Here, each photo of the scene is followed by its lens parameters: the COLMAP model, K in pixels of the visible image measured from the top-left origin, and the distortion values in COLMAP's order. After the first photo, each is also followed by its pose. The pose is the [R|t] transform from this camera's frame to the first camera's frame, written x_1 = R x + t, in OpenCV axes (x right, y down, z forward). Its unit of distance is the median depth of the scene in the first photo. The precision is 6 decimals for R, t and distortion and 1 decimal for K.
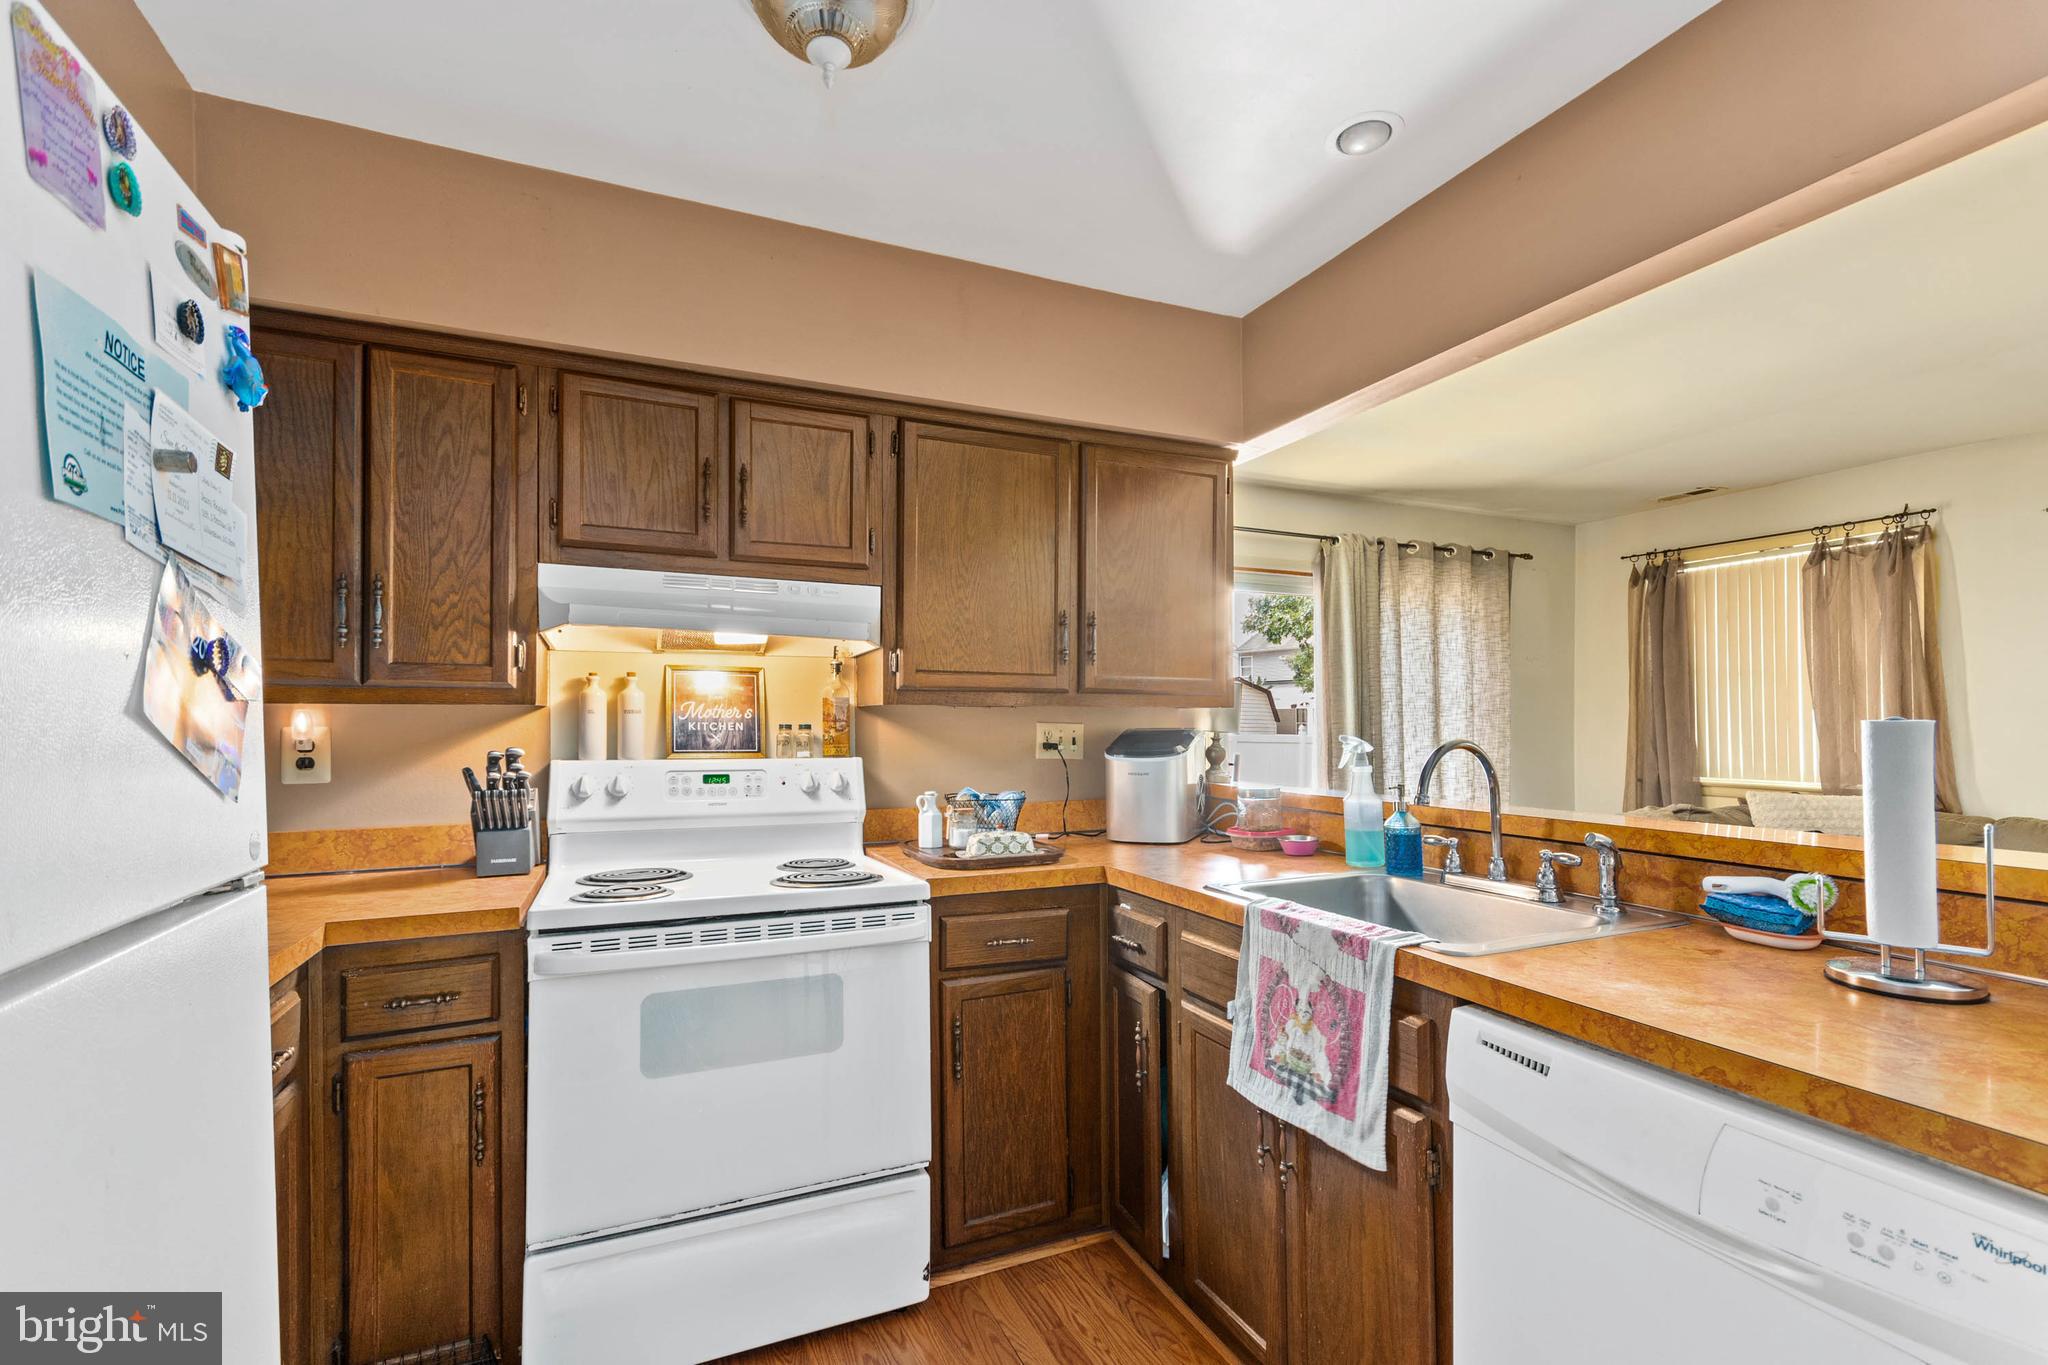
lens RADIAL K [[921.8, 0, 1019.5], [0, 921.8, 717.8], [0, 0, 1]] dist [-0.008855, 0.014021]
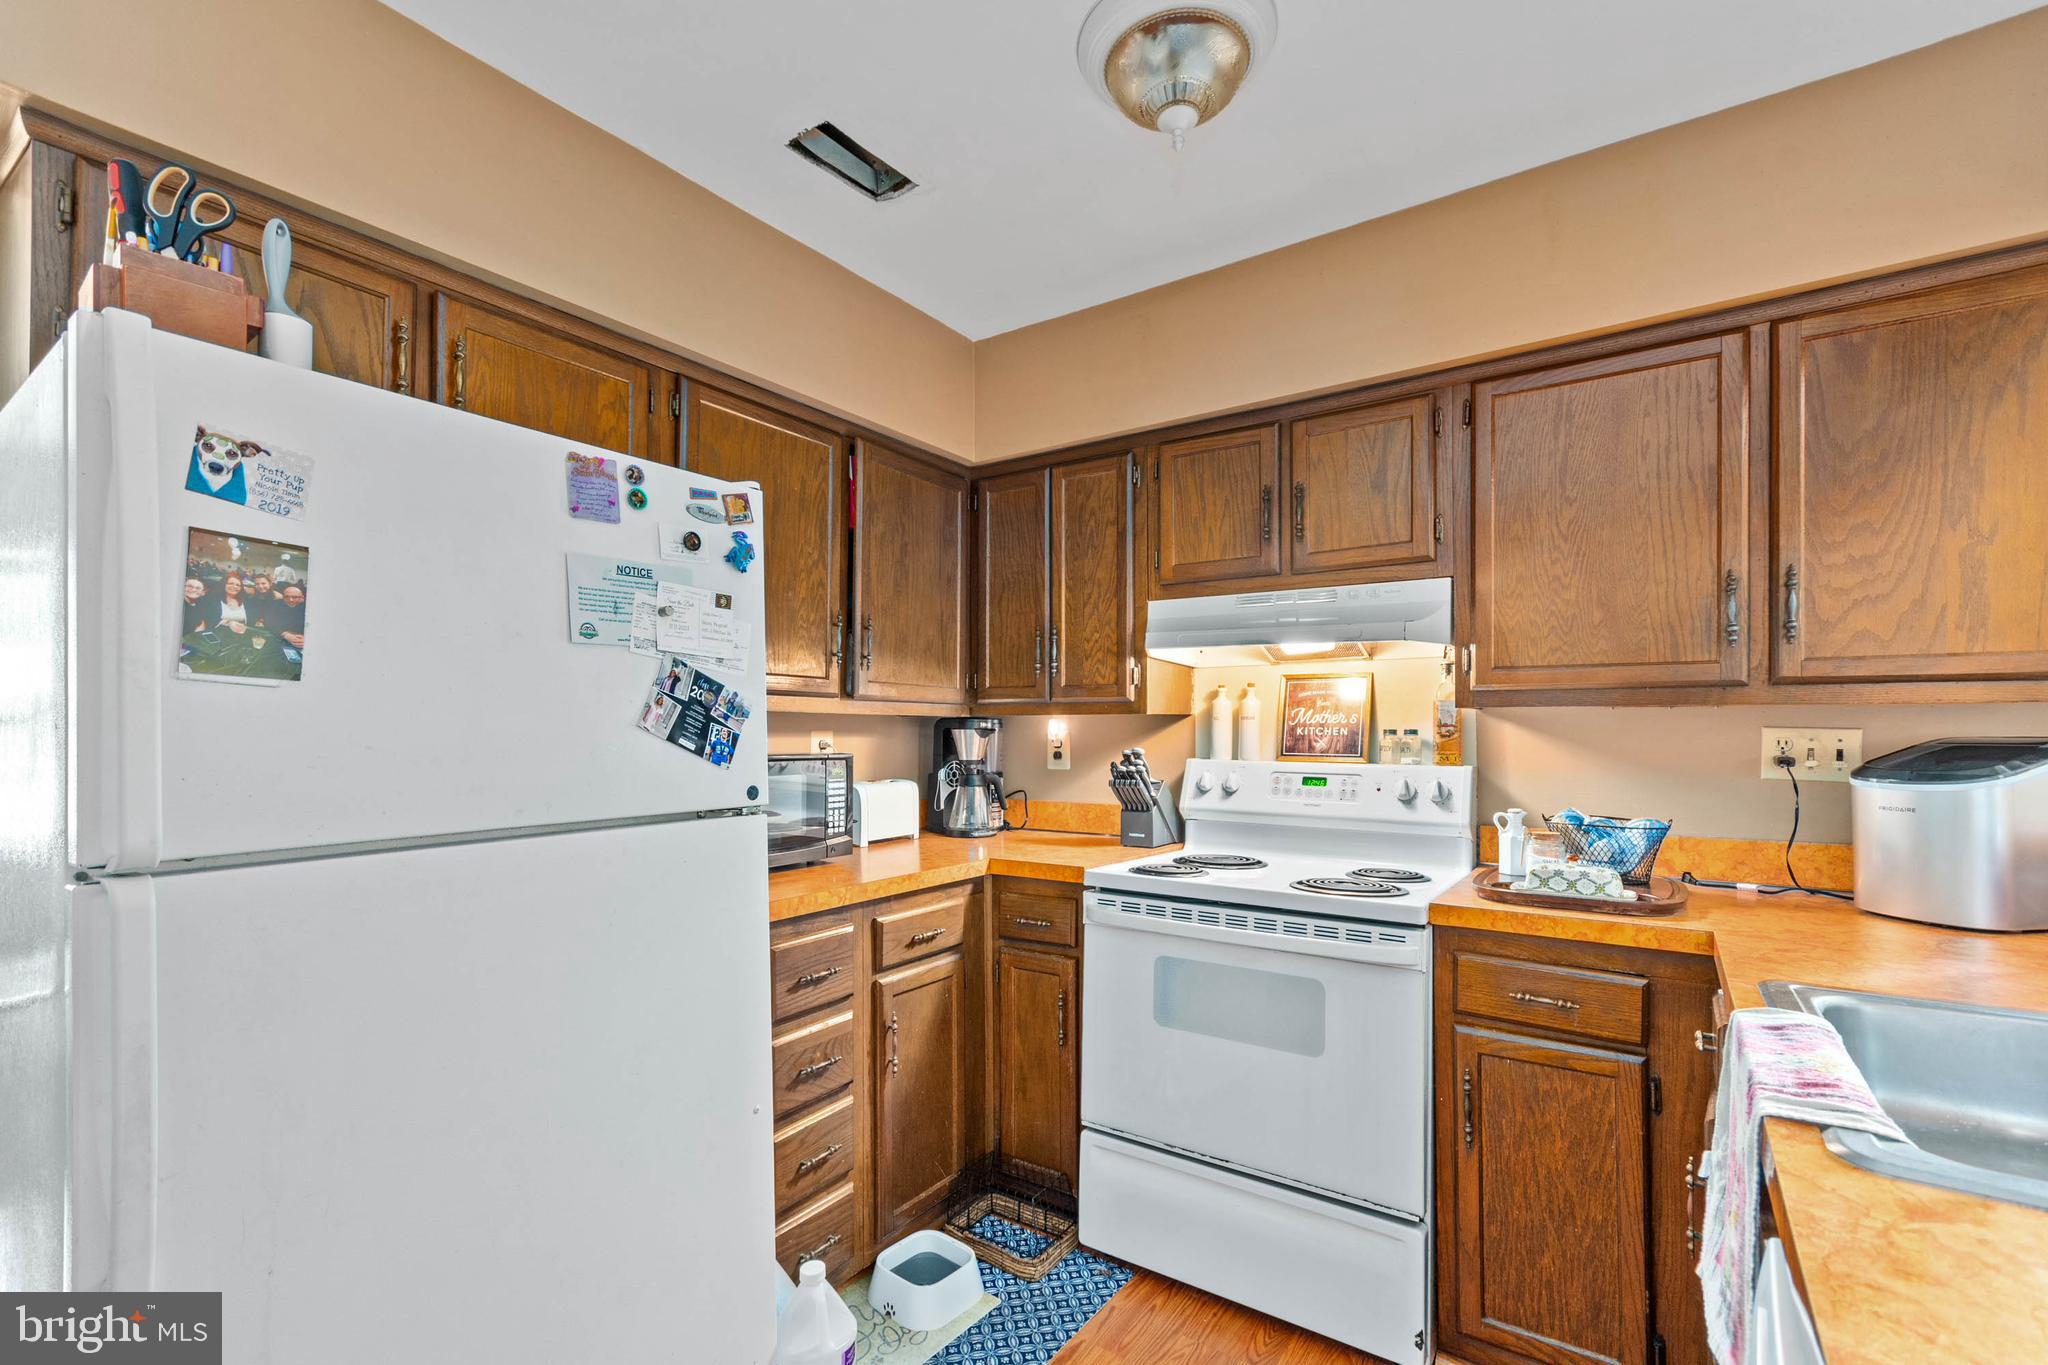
lens RADIAL K [[921.8, 0, 1019.5], [0, 921.8, 717.8], [0, 0, 1]] dist [-0.008855, 0.014021]
pose [[0.509940, -0.009211, -0.860161, 0.429352], [0.005419, 0.999957, -0.007495, -0.000017], [0.860193, -0.000839, 0.509968, 0.186618]]
